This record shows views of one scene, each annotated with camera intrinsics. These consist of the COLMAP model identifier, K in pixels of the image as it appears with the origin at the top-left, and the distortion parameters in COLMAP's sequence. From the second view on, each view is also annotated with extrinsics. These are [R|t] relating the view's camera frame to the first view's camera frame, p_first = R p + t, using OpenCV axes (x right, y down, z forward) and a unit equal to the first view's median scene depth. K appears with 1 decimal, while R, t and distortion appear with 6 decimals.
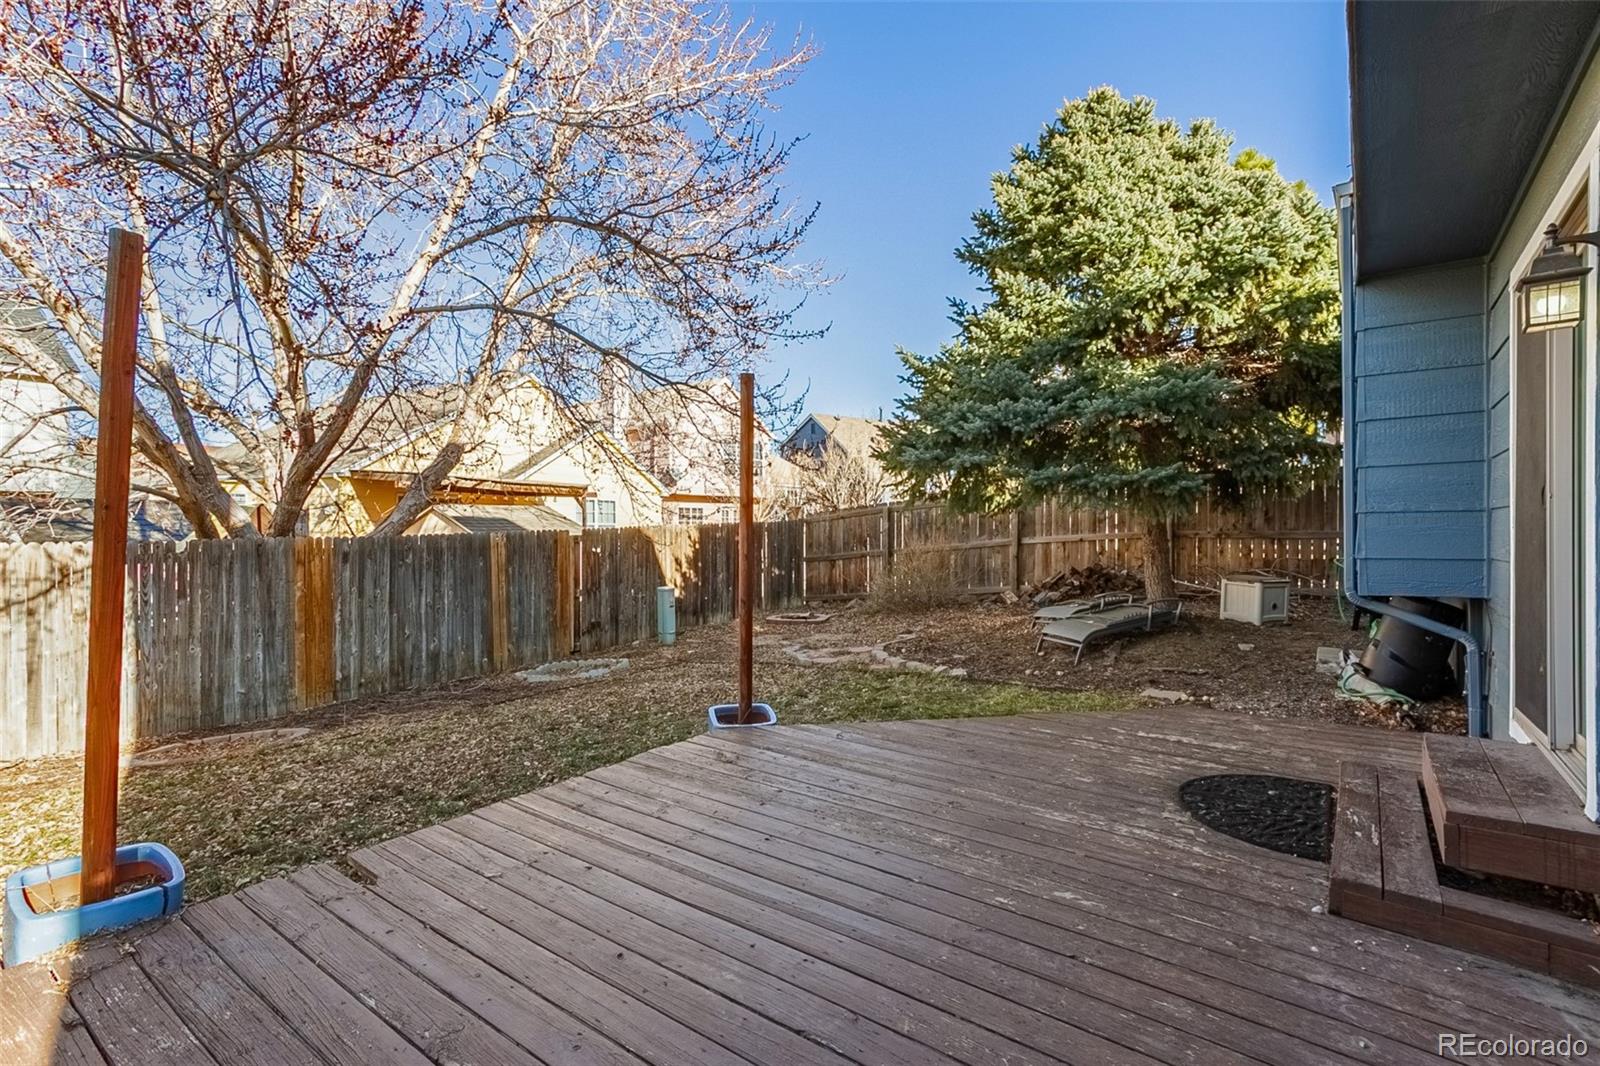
lens RADIAL K [[753.0, 0, 800.0], [0, 753.0, 533.0], [0, 0, 1]] dist [-0.001514, -0.000054]
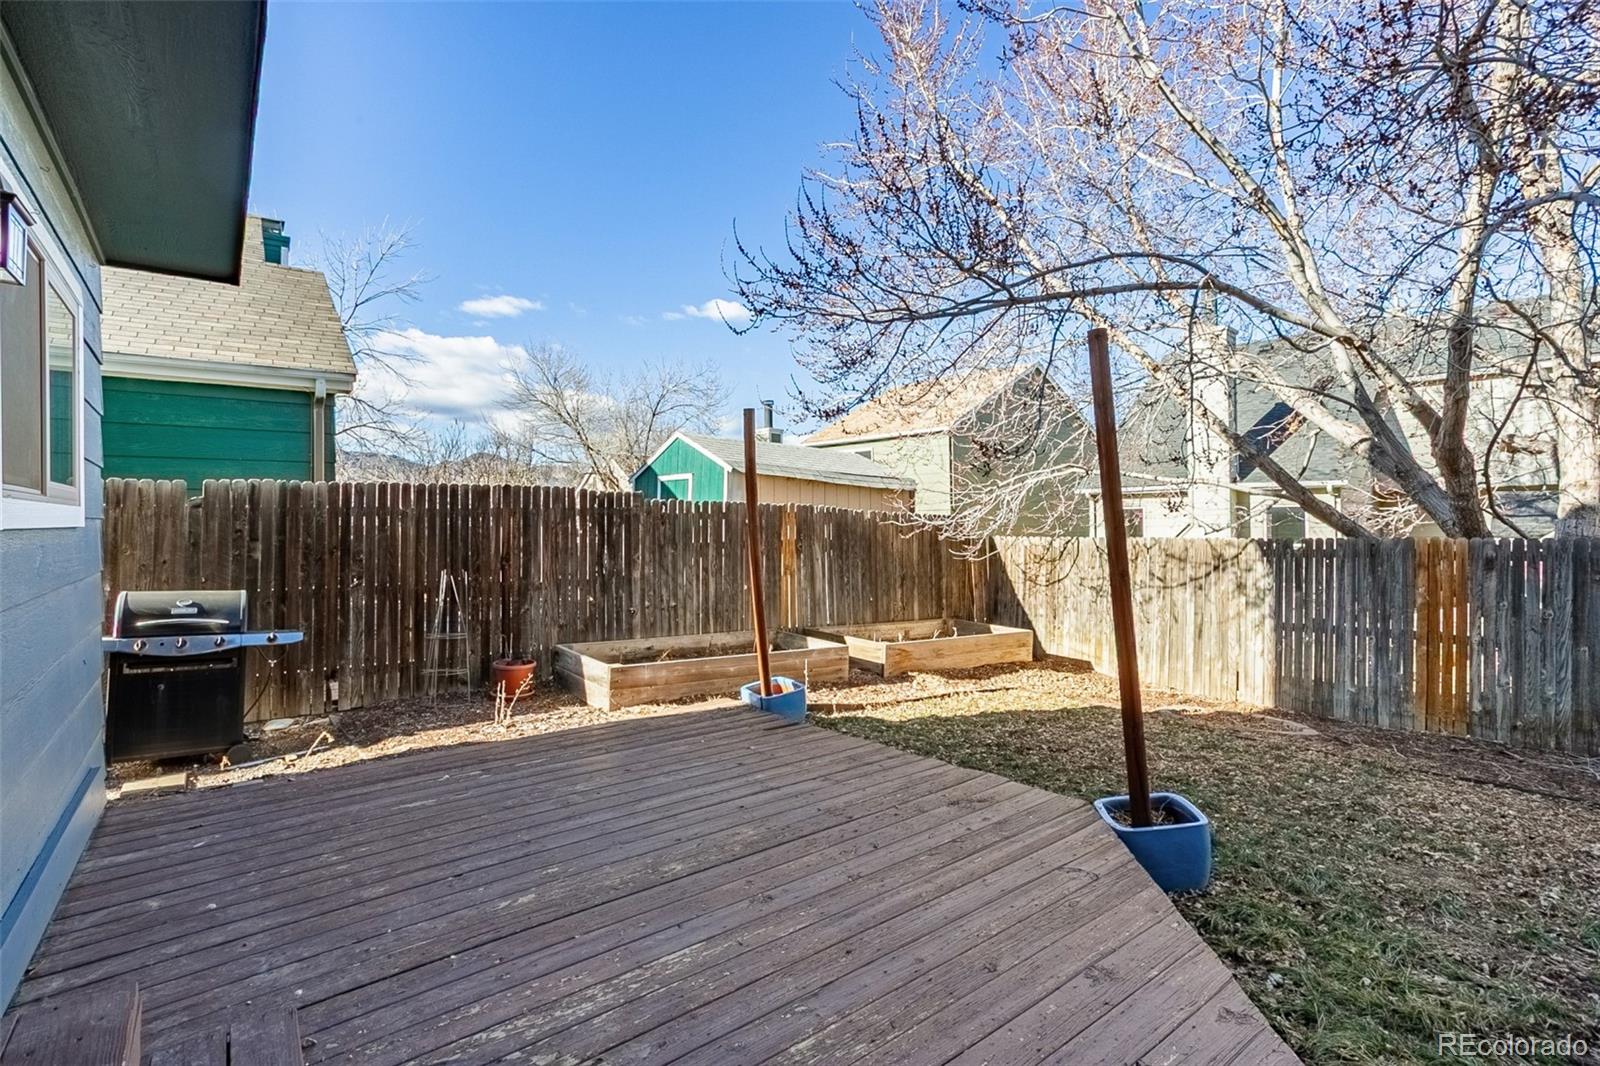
lens RADIAL K [[768.3, 0, 799.0], [0, 768.3, 523.2], [0, 0, 1]] dist [0.000474, 0.000849]
pose [[-0.268016, 0.001835, -0.963413, 0.570230], [0.003244, 0.999994, 0.001002, -0.020768], [0.963409, -0.002857, -0.268020, 0.734324]]
